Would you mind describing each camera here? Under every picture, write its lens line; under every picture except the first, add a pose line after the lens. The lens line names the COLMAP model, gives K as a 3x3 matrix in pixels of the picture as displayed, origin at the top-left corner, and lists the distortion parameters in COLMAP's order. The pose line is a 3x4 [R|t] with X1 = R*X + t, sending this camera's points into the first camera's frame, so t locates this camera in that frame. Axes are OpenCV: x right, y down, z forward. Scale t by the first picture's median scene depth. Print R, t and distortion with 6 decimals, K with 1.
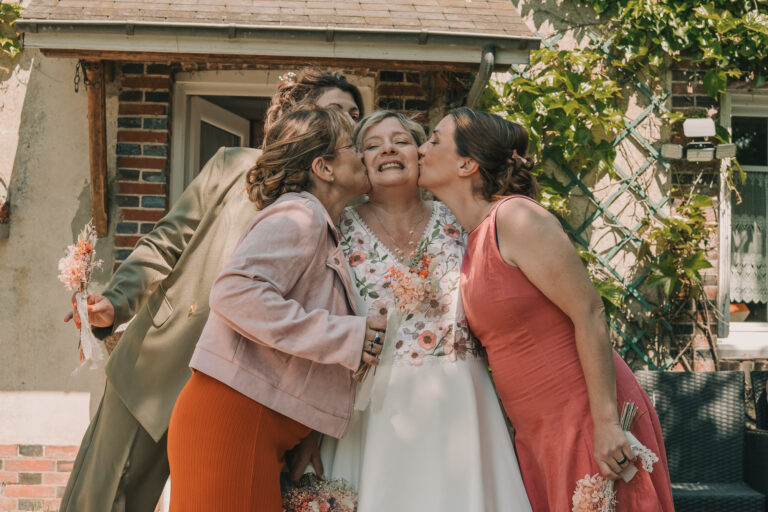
lens RADIAL K [[1319.4, 0, 384.0], [0, 1319.4, 256.0], [0, 0, 1]] dist [-0.209625, 0.116549]
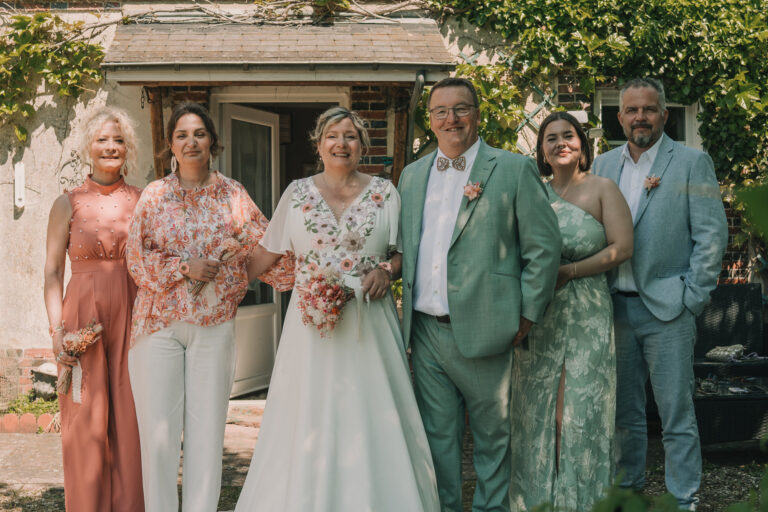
lens RADIAL K [[1130.7, 0, 384.0], [0, 1130.7, 256.0], [0, 0, 1]] dist [-0.123148, 0.019872]
pose [[0.999574, -0.020907, -0.020375, 0.053250], [0.022086, 0.997986, 0.059464, -0.024637], [0.019090, -0.059888, 0.998023, -0.245167]]
